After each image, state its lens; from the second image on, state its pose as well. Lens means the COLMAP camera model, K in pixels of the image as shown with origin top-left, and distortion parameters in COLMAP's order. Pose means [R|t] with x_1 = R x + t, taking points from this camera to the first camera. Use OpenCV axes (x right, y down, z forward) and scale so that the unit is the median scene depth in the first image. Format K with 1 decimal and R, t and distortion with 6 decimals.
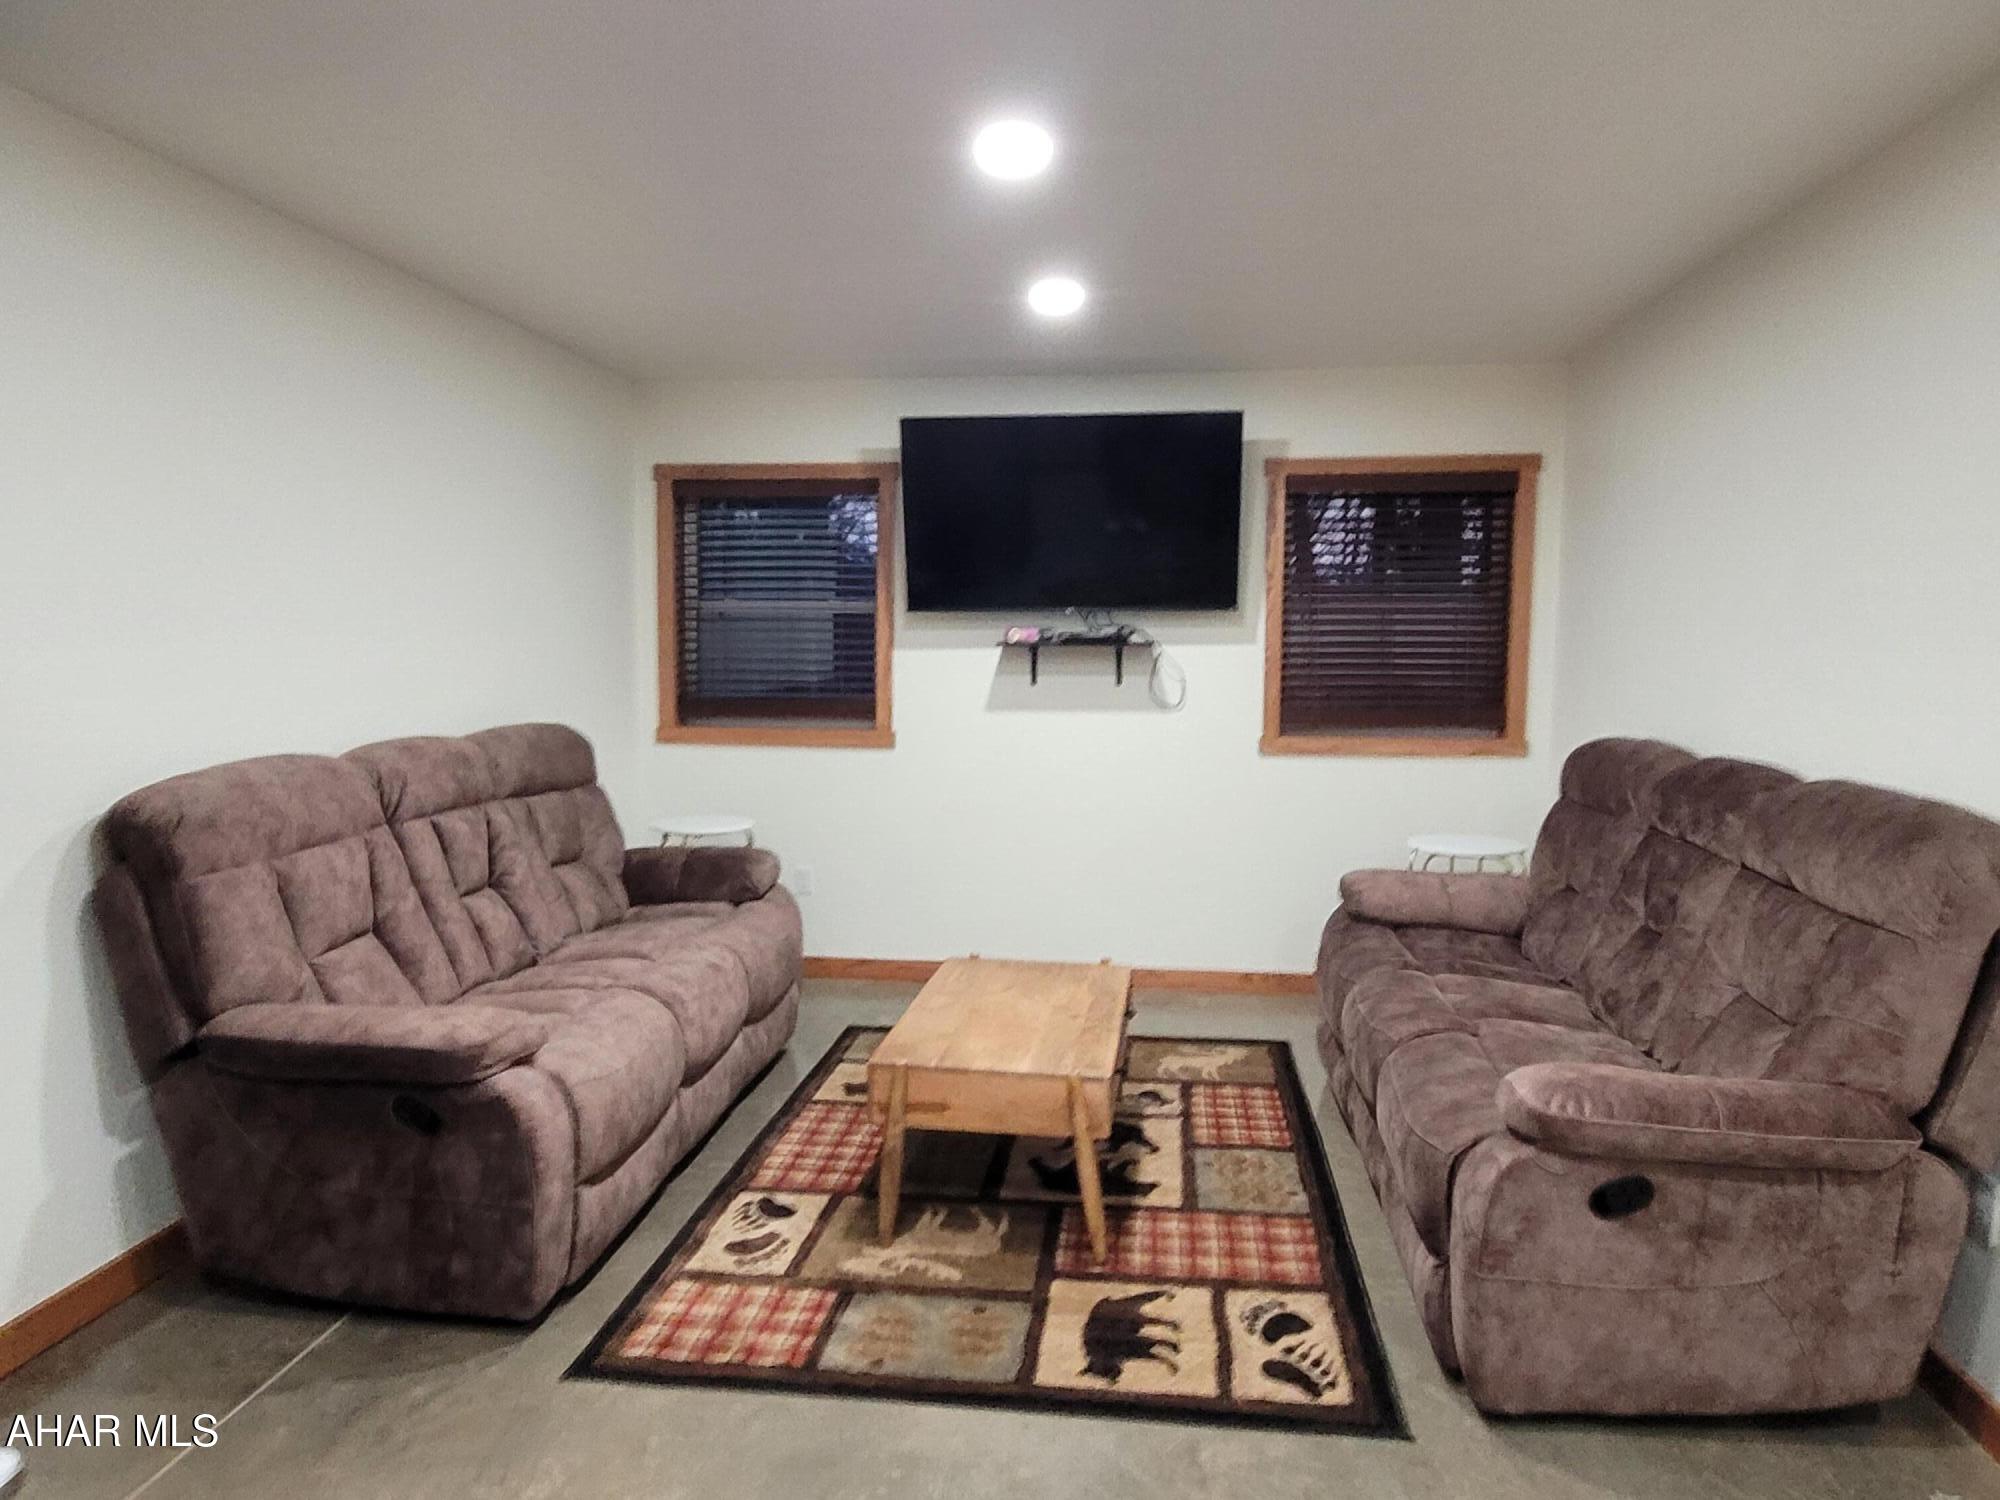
lens RADIAL K [[1276.9, 0, 1008.1], [0, 1276.9, 750.9], [0, 0, 1]] dist [-0.000411, 0.007636]
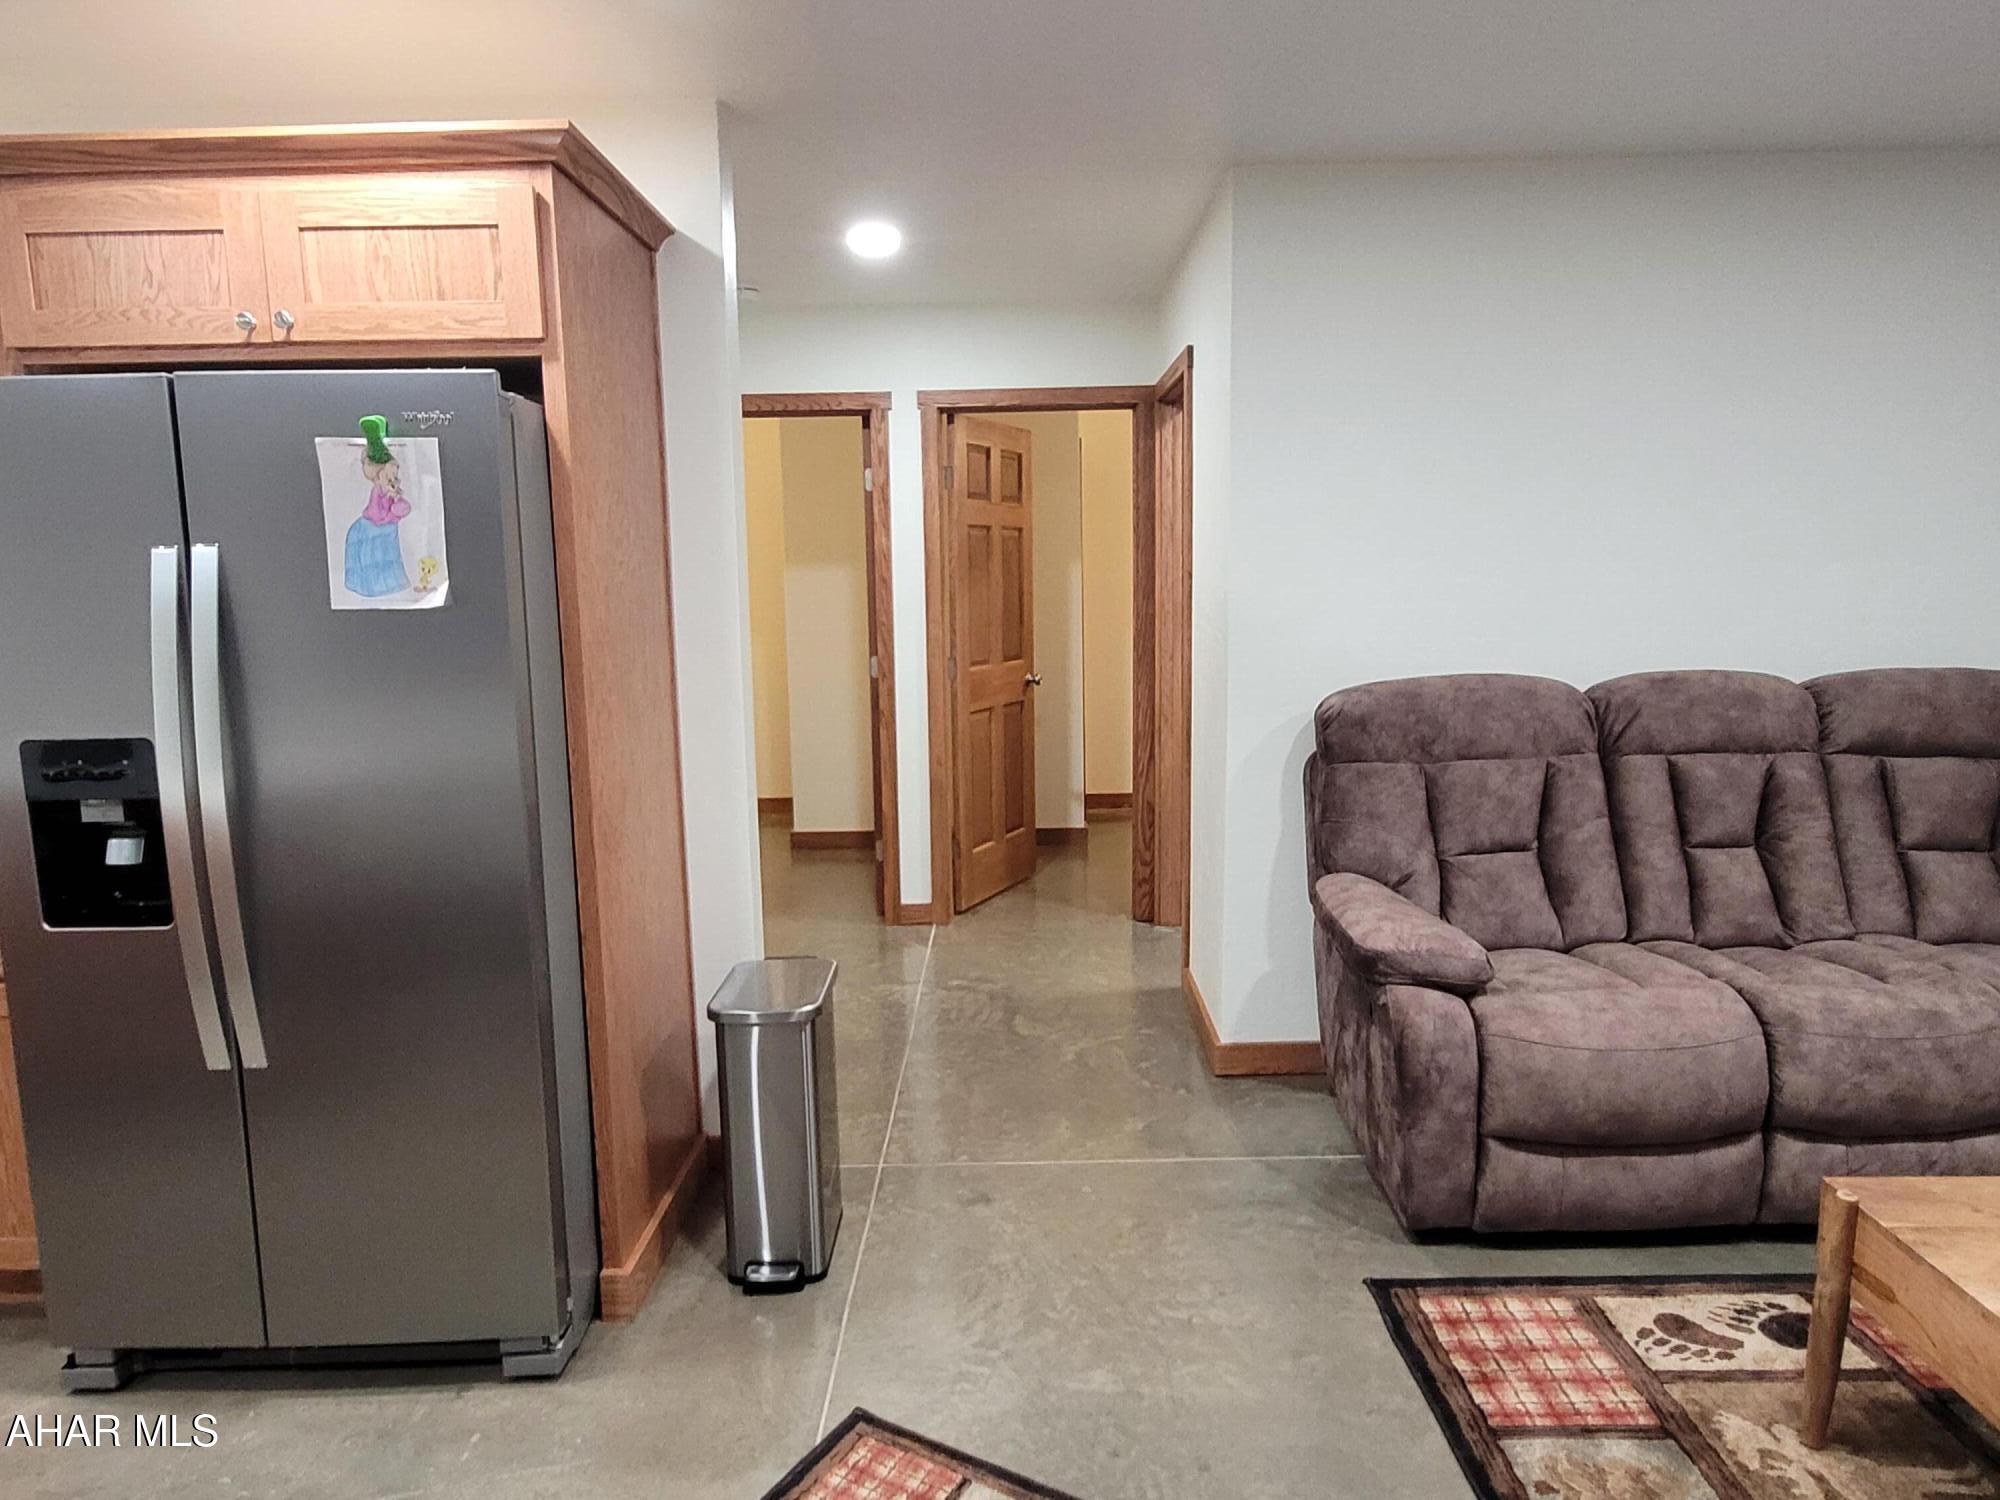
lens RADIAL K [[1276.6, 0, 1006.8], [0, 1276.6, 754.5], [0, 0, 1]] dist [0.006979, 0.003047]
pose [[0.109770, 0.132742, -0.985053, 0.481465], [-0.071390, 0.989536, 0.125391, -0.036813], [0.991390, 0.056559, 0.118097, 0.457442]]
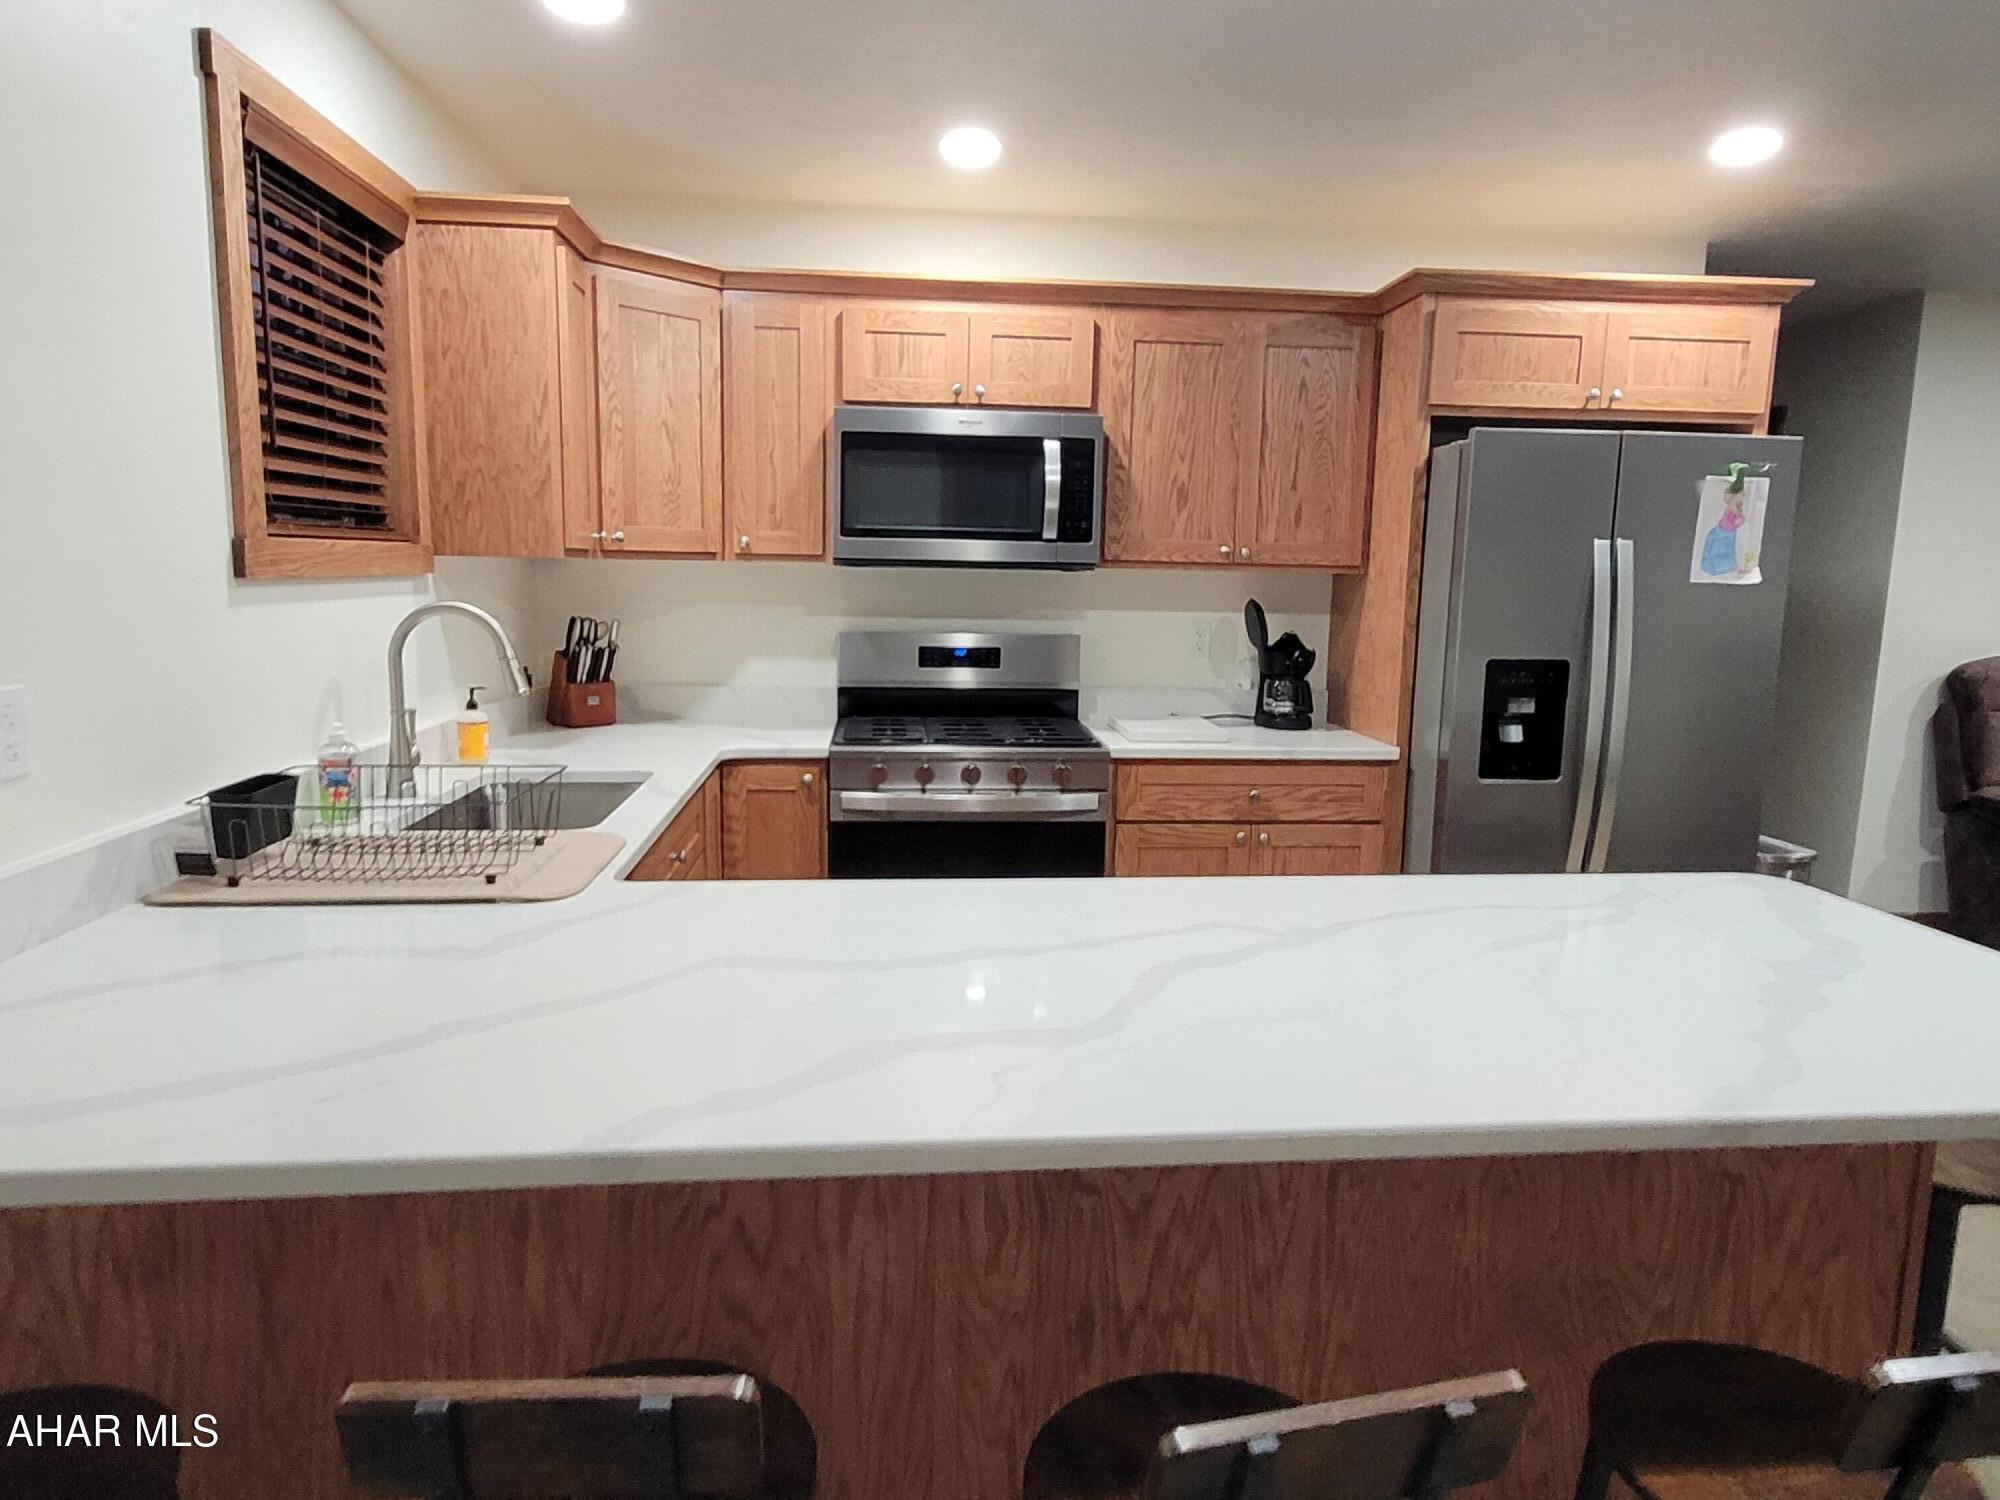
lens RADIAL K [[1276.9, 0, 1008.1], [0, 1276.9, 750.9], [0, 0, 1]] dist [-0.000411, 0.007636]
pose [[0.213700, 0.139284, -0.966919, 0.713122], [-0.106234, 0.987227, 0.118731, 0.074636], [0.971106, 0.077347, 0.225767, -0.648456]]
